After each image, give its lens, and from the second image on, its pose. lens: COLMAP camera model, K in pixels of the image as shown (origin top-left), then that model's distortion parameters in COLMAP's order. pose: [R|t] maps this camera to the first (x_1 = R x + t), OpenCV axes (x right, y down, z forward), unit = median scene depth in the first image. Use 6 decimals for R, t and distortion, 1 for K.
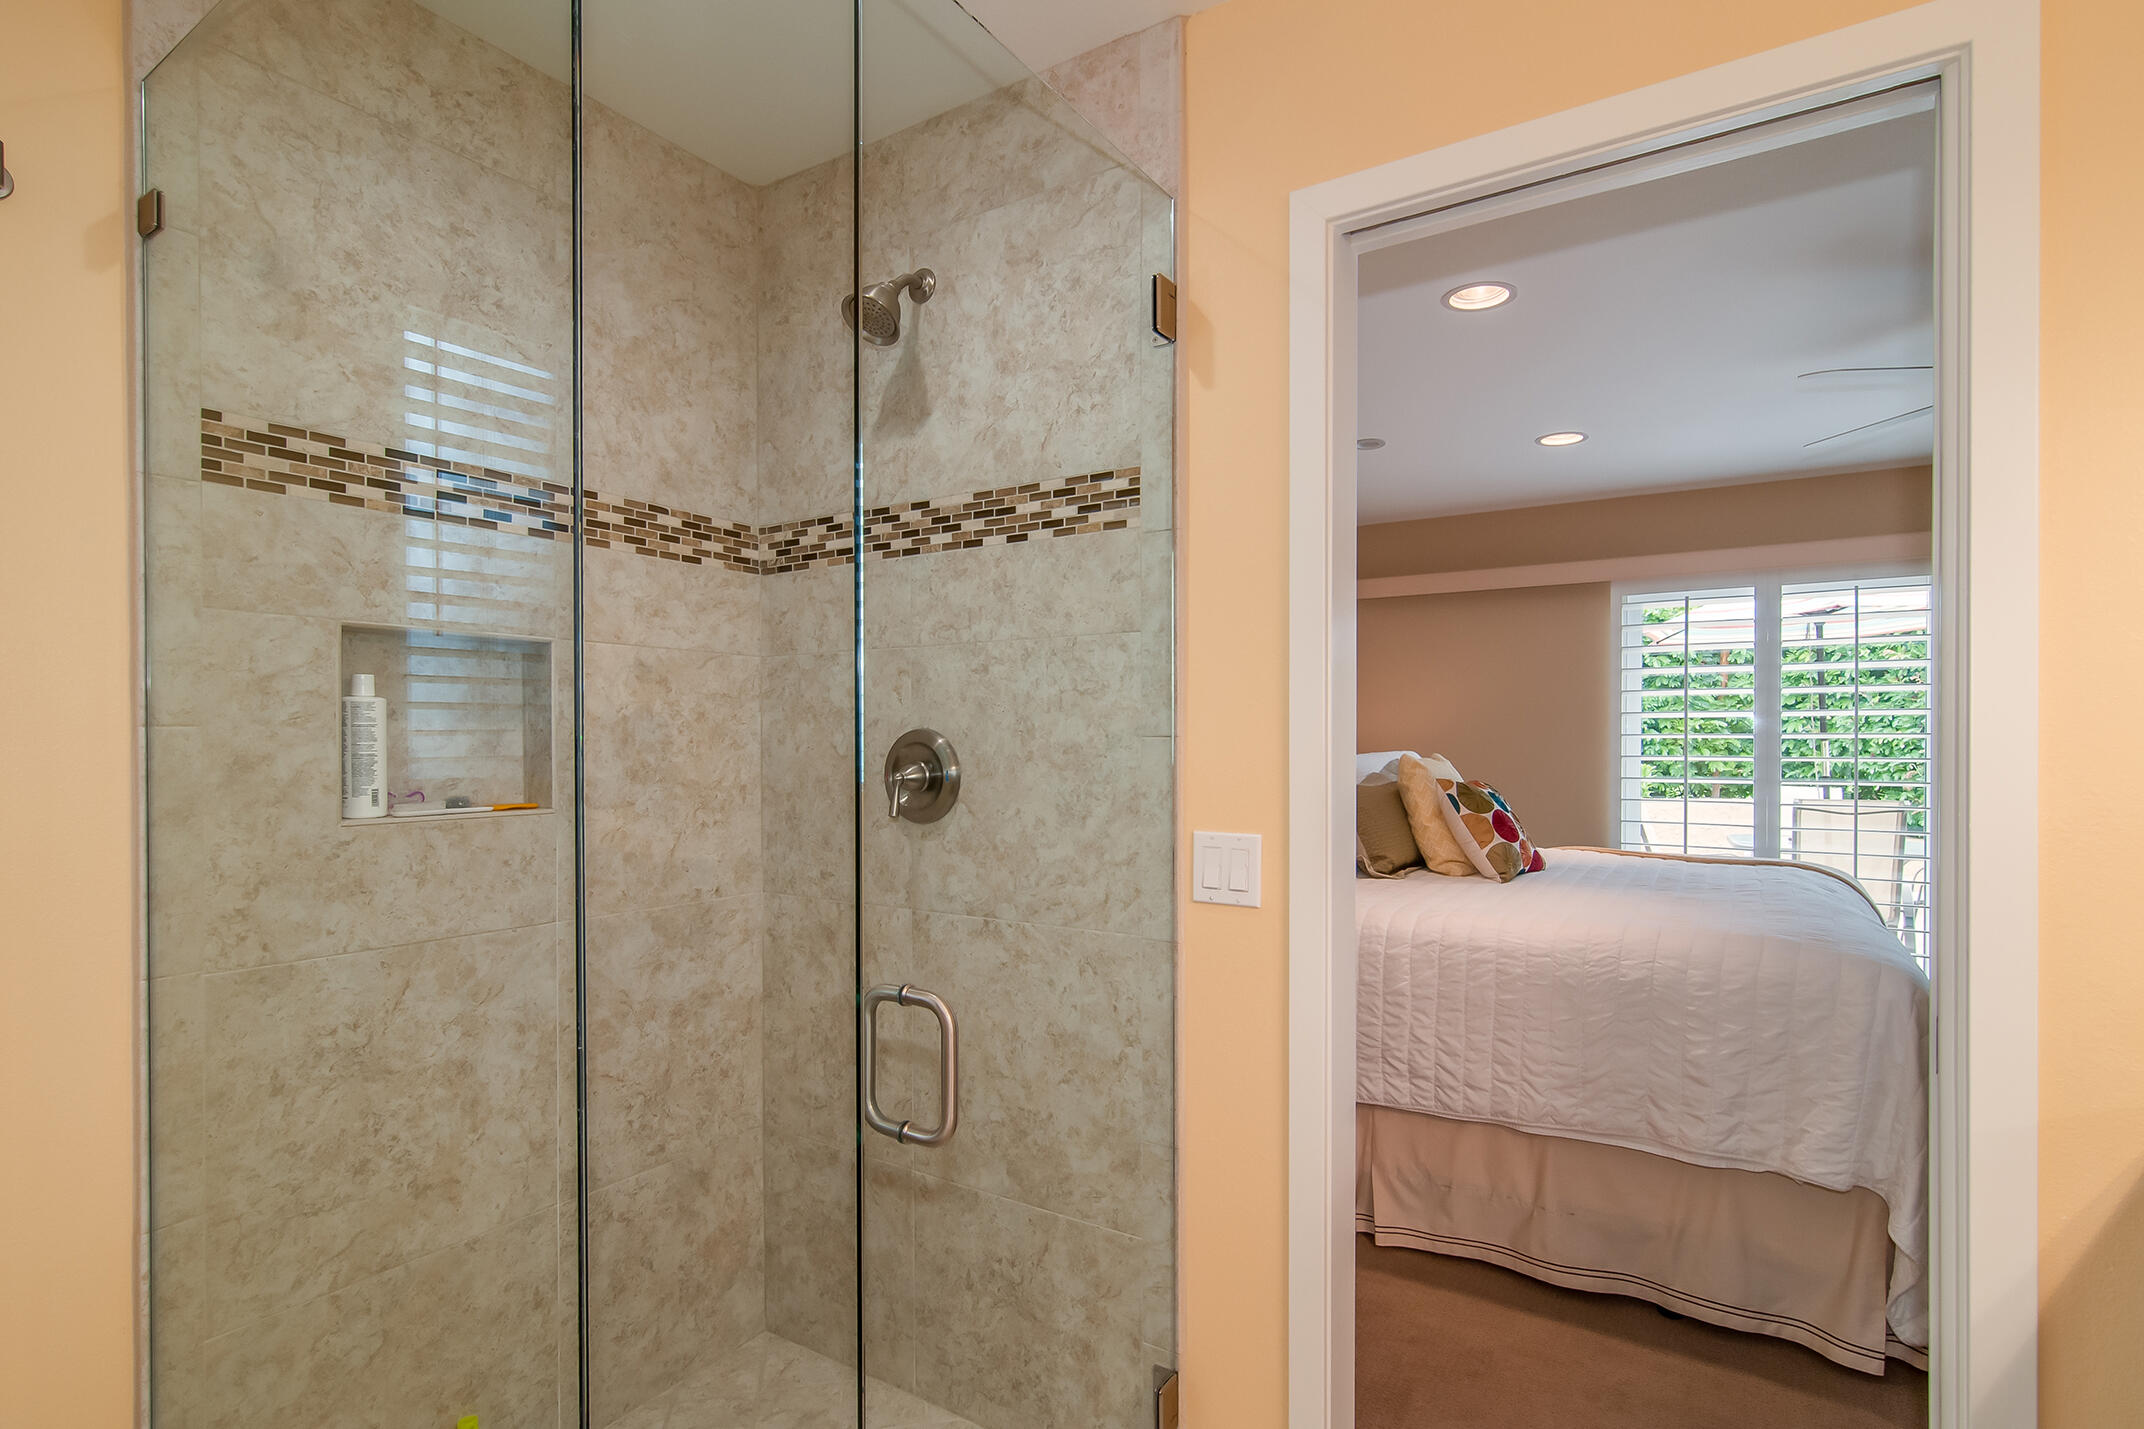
lens RADIAL K [[1038.9, 0, 1067.9], [0, 1038.9, 746.0], [0, 0, 1]] dist [-0.002175, 0.000165]
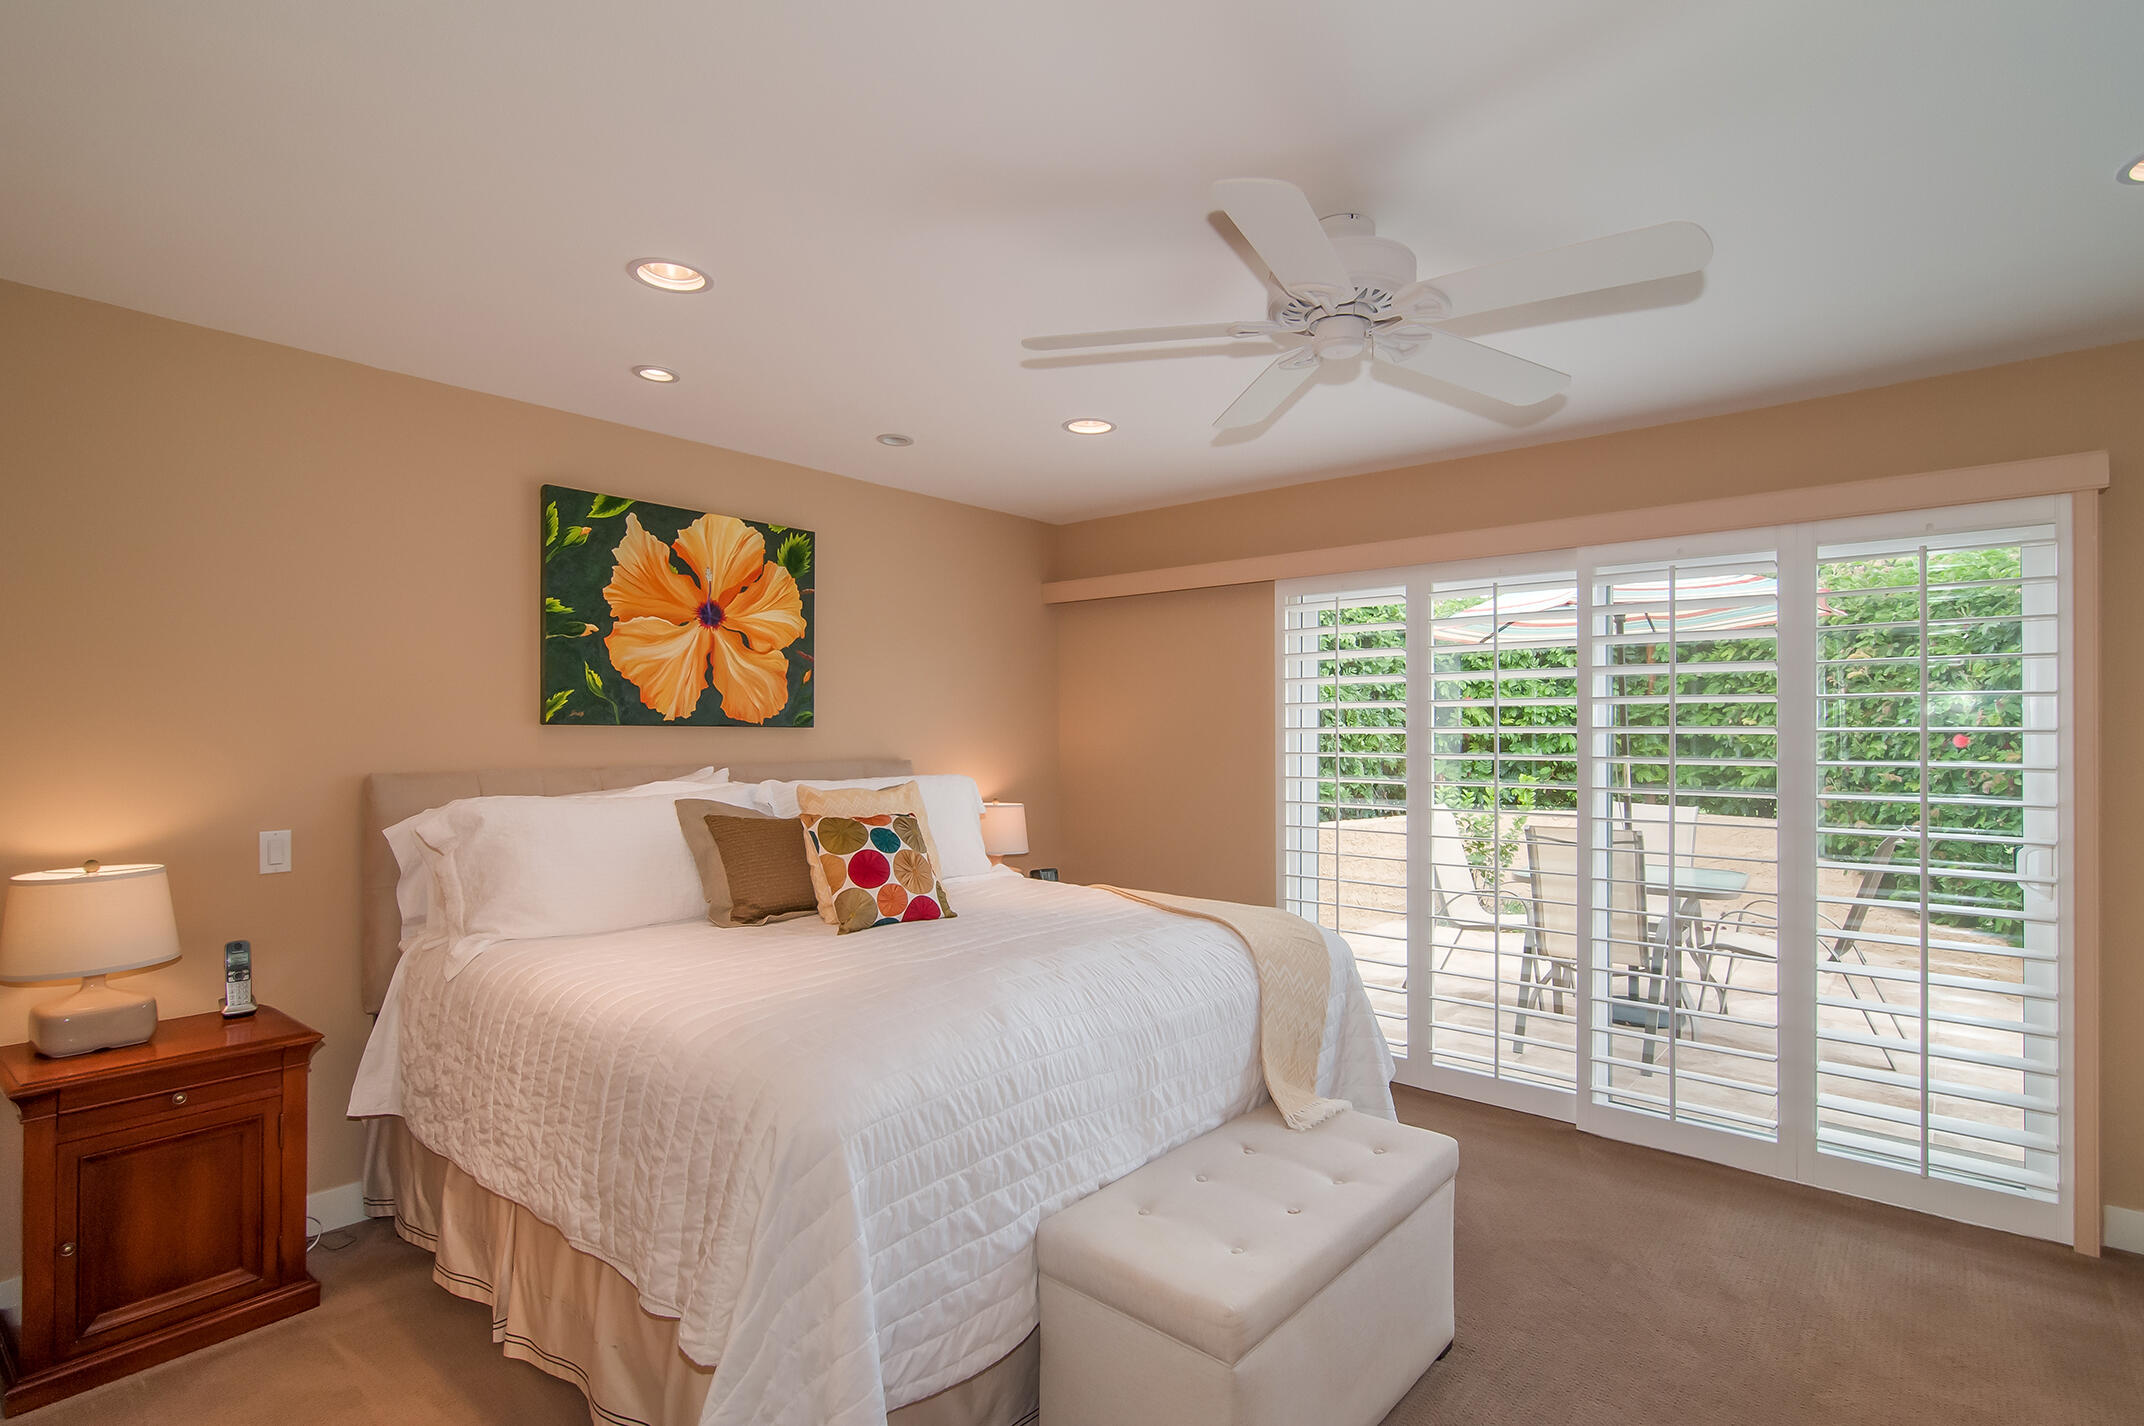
lens RADIAL K [[1038.9, 0, 1067.9], [0, 1038.9, 744.5], [0, 0, 1]] dist [-0.002175, 0.000165]
pose [[0.975849, 0.003201, -0.218423, 0.543429], [-0.001741, 0.999975, 0.006874, -0.025536], [0.218440, -0.006327, 0.975830, 0.111883]]
